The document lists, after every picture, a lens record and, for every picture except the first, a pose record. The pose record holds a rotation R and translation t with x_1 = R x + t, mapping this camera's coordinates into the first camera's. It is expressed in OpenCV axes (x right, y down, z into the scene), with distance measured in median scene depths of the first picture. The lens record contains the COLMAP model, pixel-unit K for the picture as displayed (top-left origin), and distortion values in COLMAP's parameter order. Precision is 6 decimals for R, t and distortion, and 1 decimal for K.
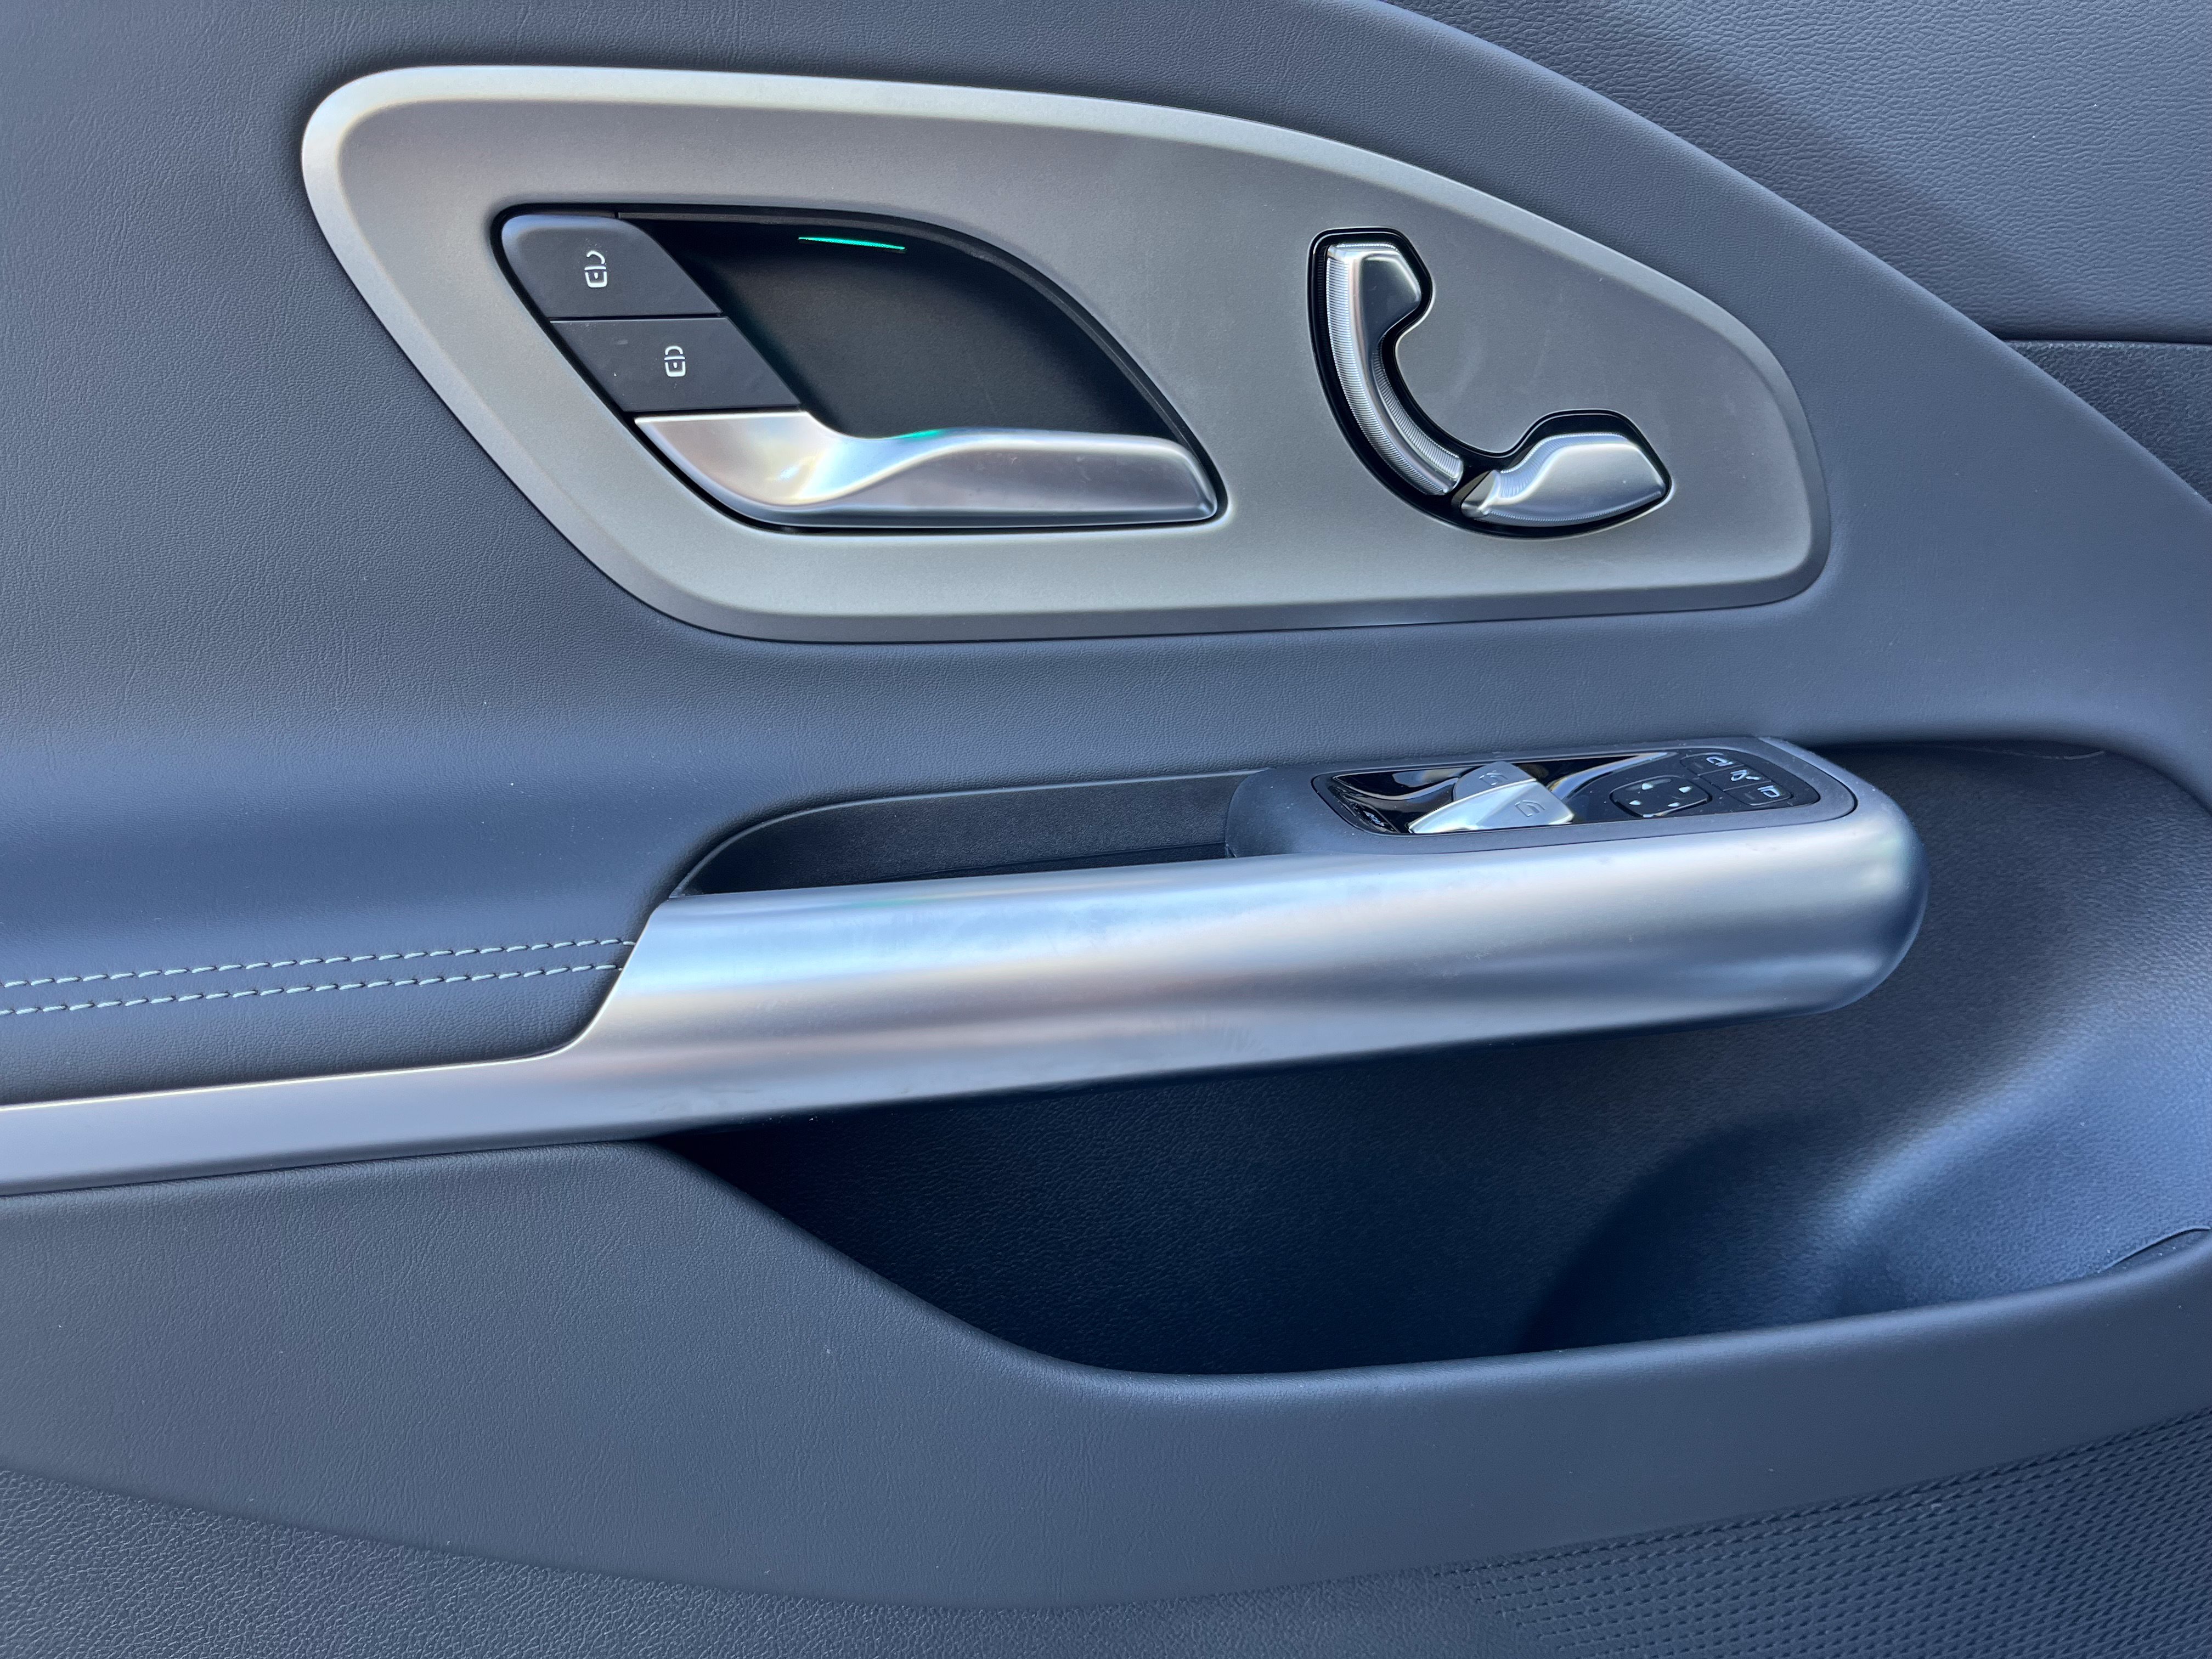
lens RADIAL K [[1763.7, 0, 1106.0], [0, 1763.7, 829.5], [0, 0, 1]] dist [0.004295, -0.040749]
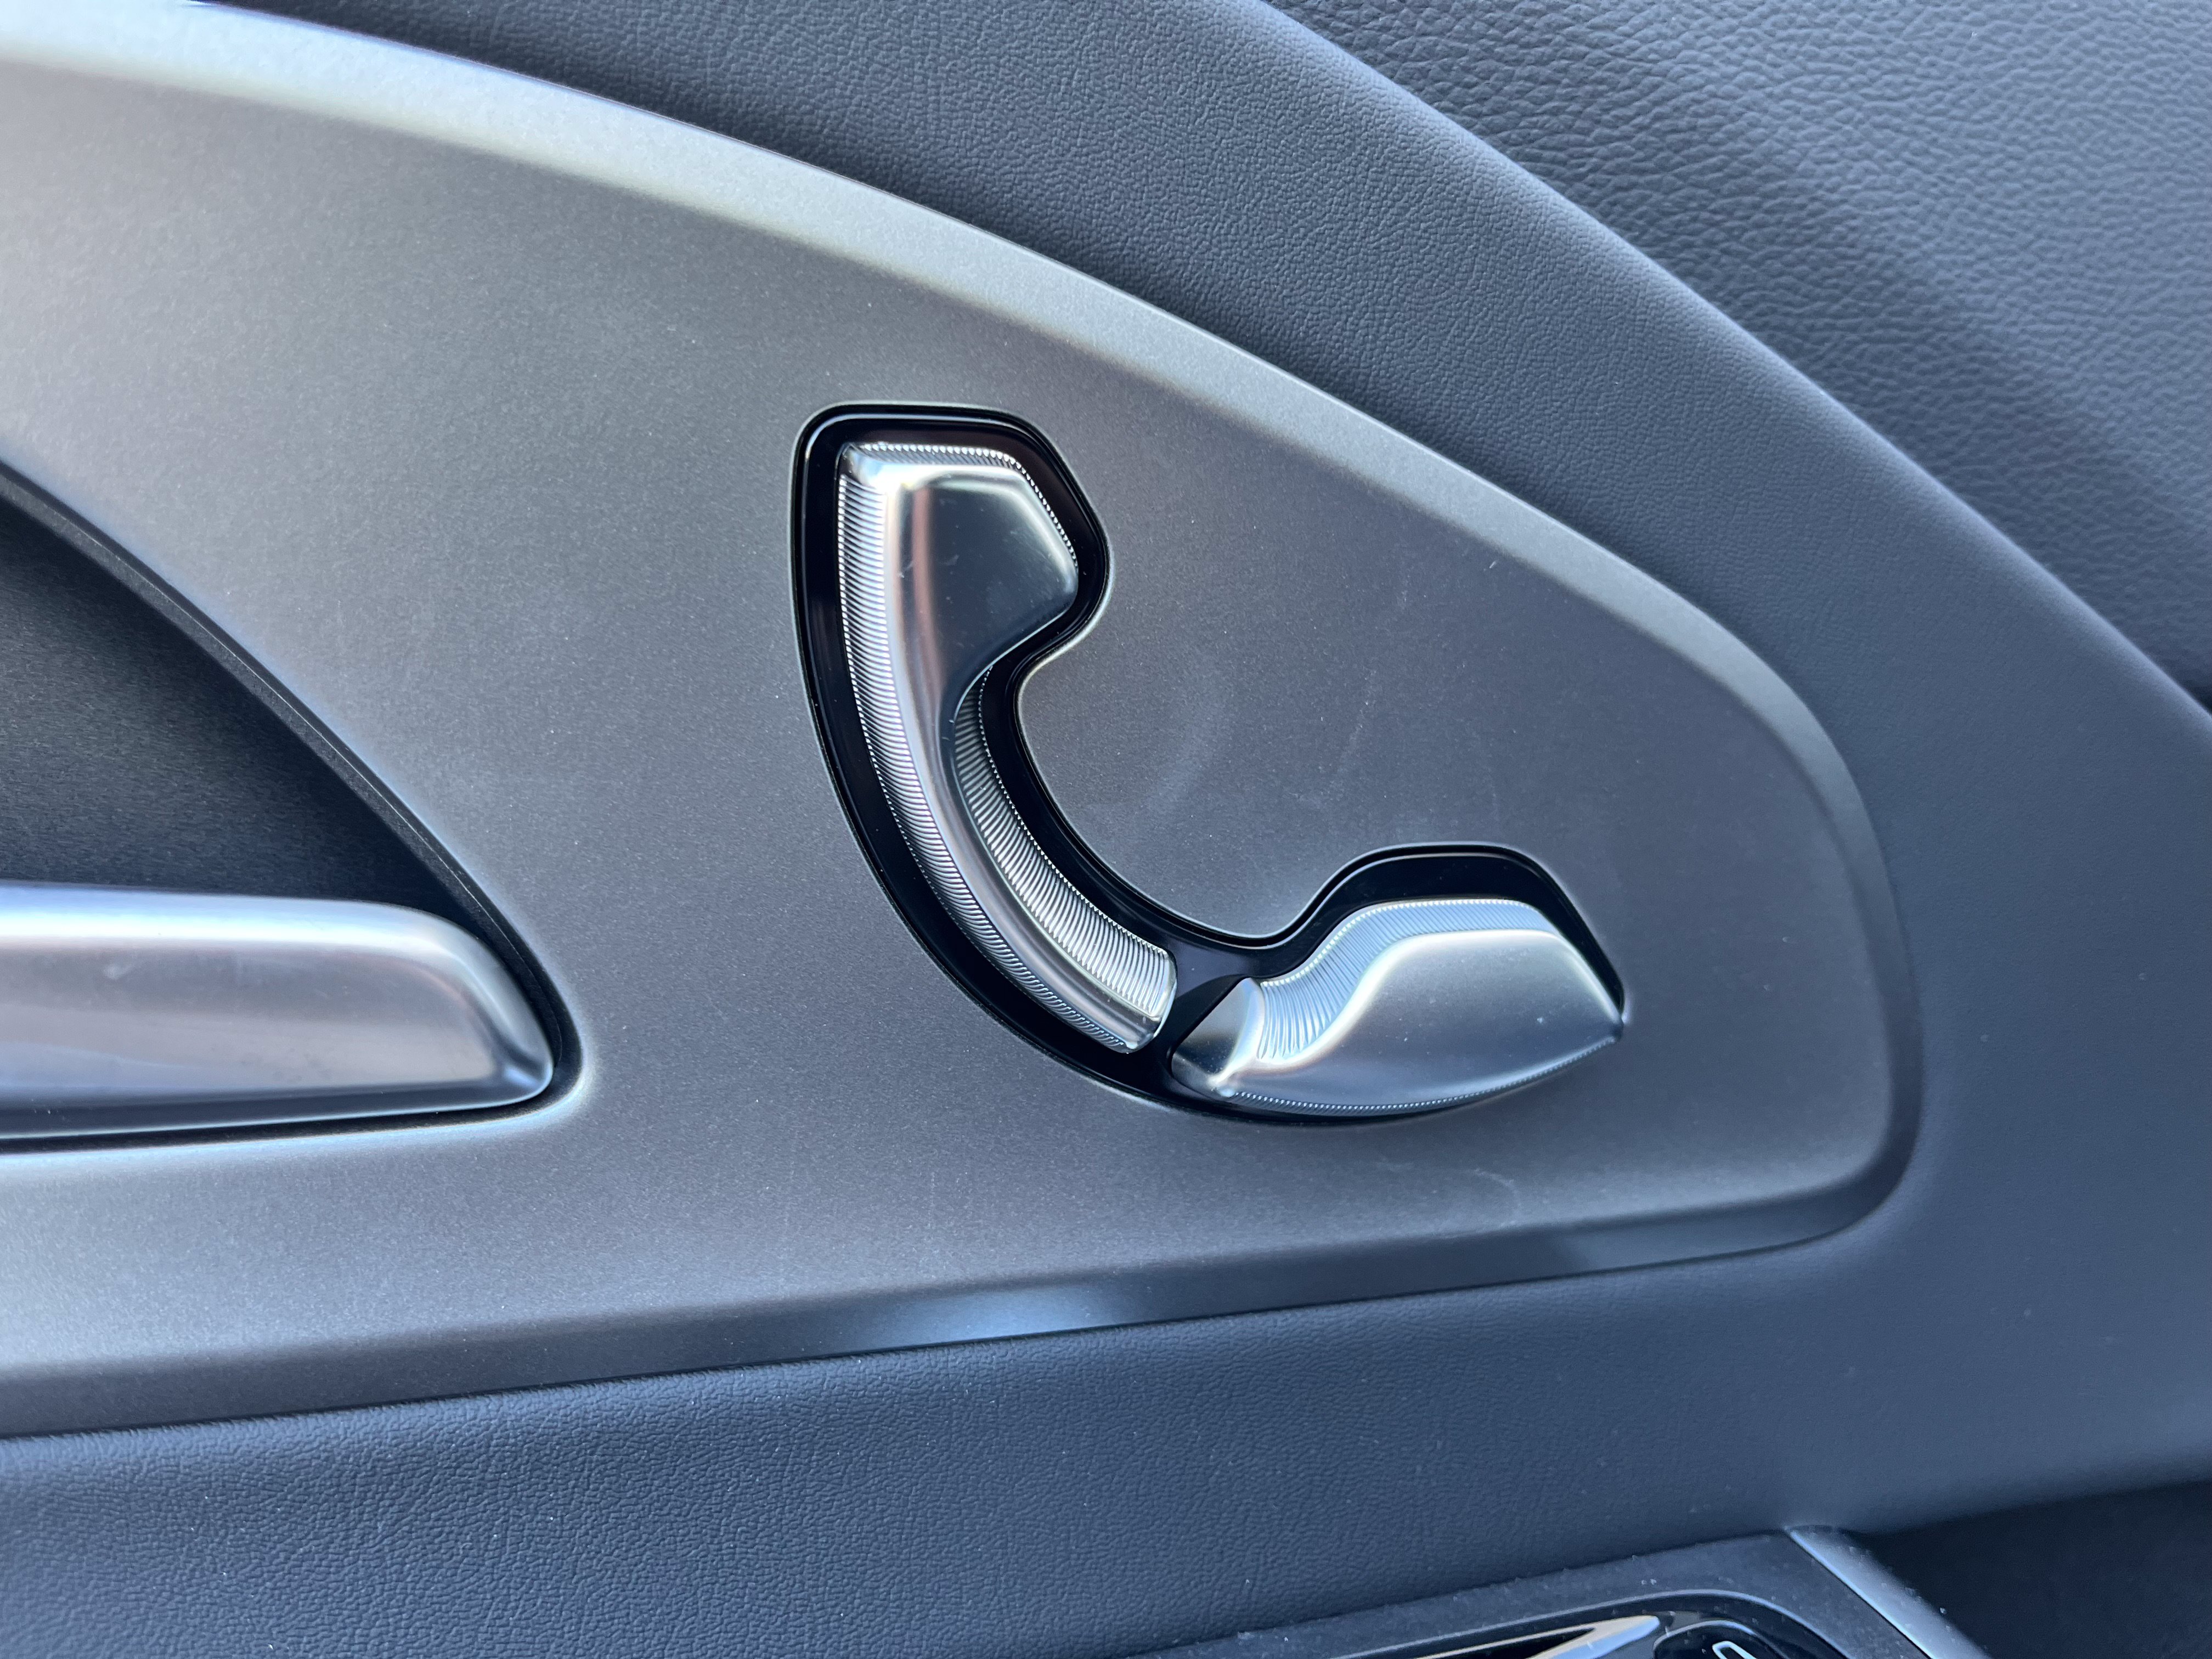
lens RADIAL K [[1763.7, 0, 1106.0], [0, 1763.7, 829.5], [0, 0, 1]] dist [0.004295, -0.040749]
pose [[0.989316, 0.038290, 0.140671, 0.125280], [-0.020692, 0.992004, -0.124498, -0.188049], [-0.144313, 0.120257, 0.982197, 0.584379]]
